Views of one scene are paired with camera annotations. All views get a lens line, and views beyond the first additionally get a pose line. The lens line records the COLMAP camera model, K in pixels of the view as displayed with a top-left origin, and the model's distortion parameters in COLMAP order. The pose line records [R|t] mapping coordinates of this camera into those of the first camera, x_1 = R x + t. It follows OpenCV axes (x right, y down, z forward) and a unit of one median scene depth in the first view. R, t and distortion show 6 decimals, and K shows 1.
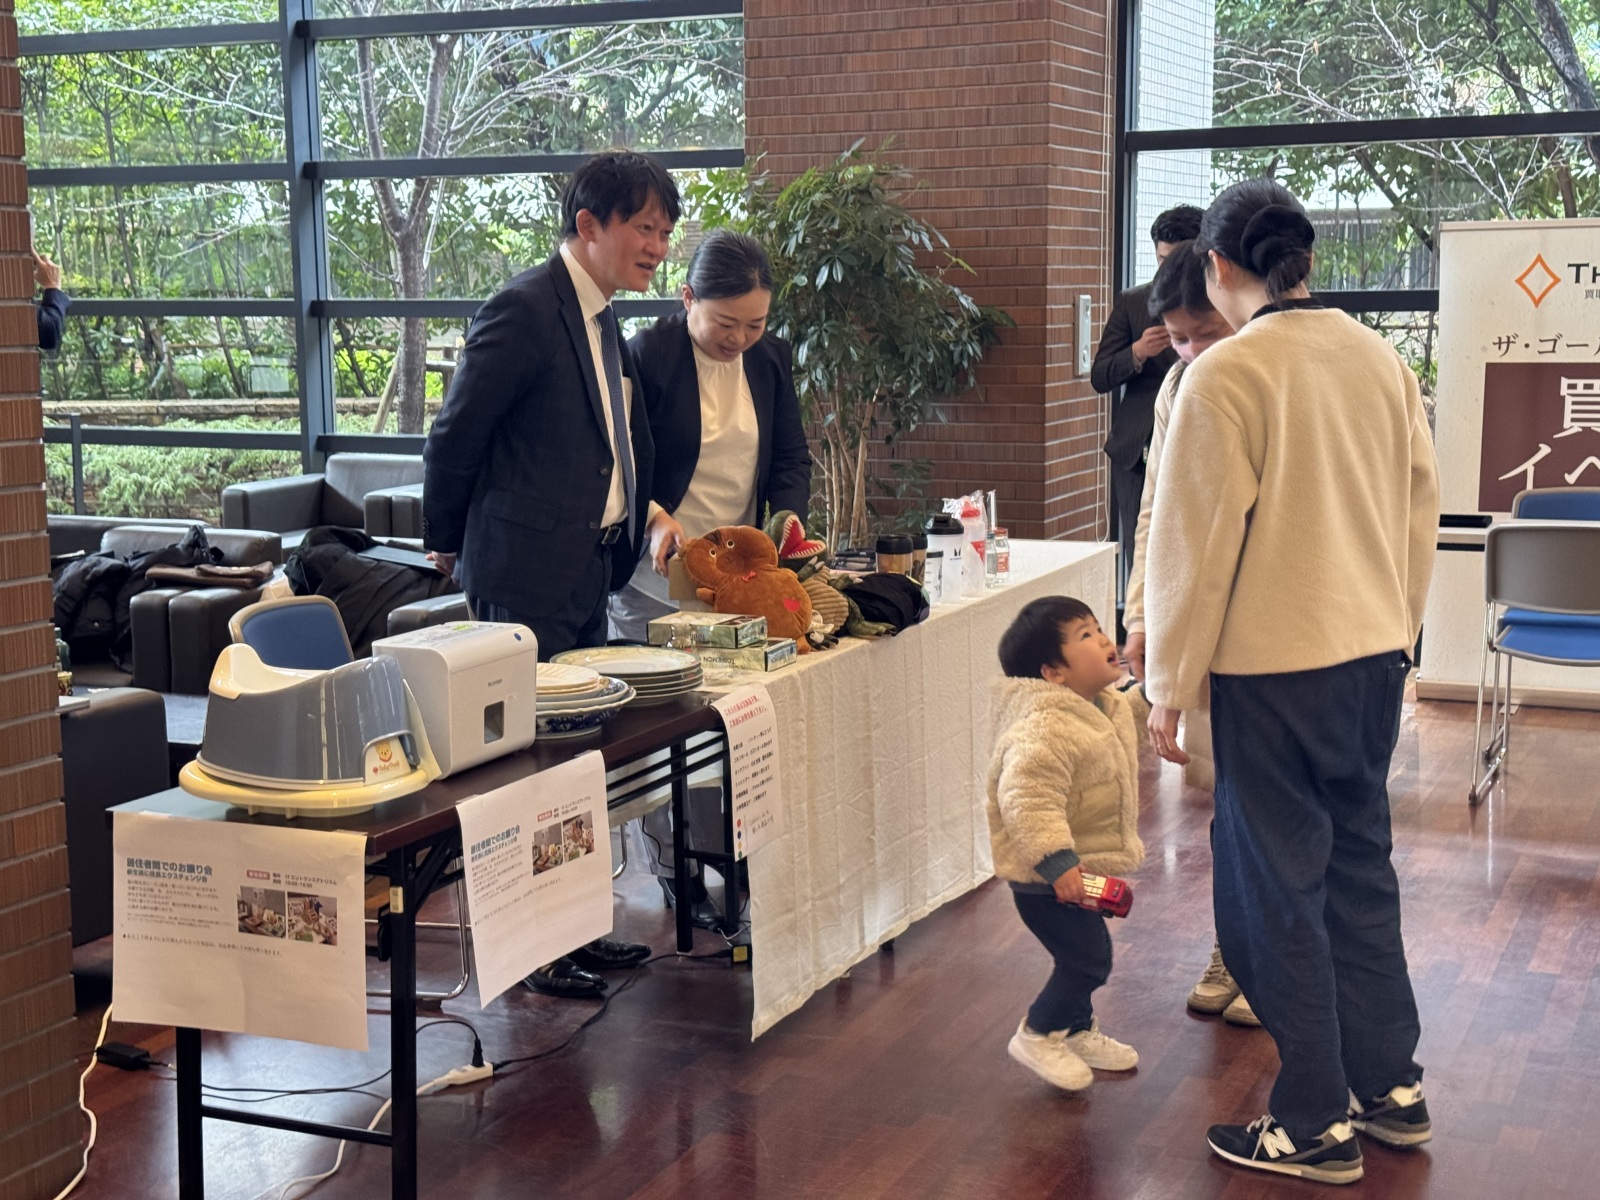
lens RADIAL K [[2231.0, 0, 817.3], [0, 2231.0, 602.1], [0, 0, 1]] dist [-0.010597, 0.000000]
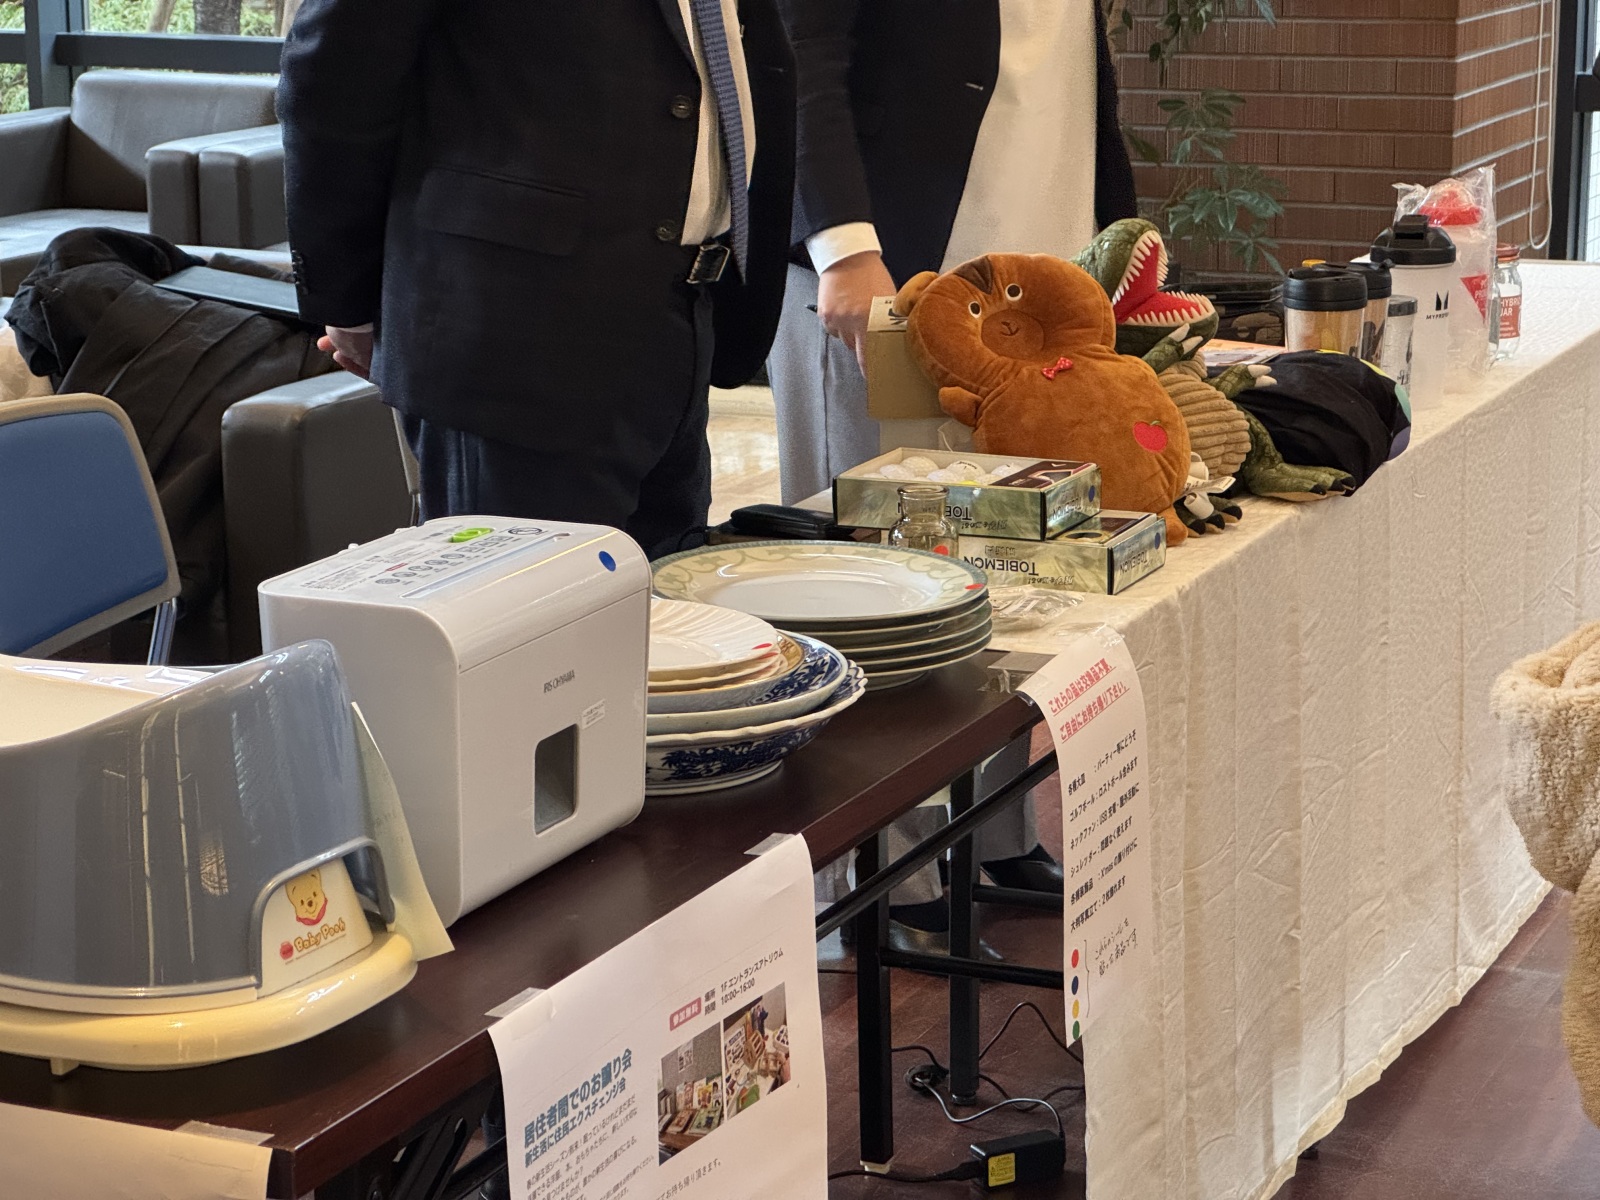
lens RADIAL K [[3830.0, 0, 787.9], [0, 3830.0, 602.9], [0, 0, 1]] dist [0.056827, 0.000000]
pose [[0.999515, 0.007798, -0.030162, -0.060670], [-0.005602, 0.997373, 0.072213, -0.020438], [0.030646, -0.072009, 0.996933, 0.230208]]
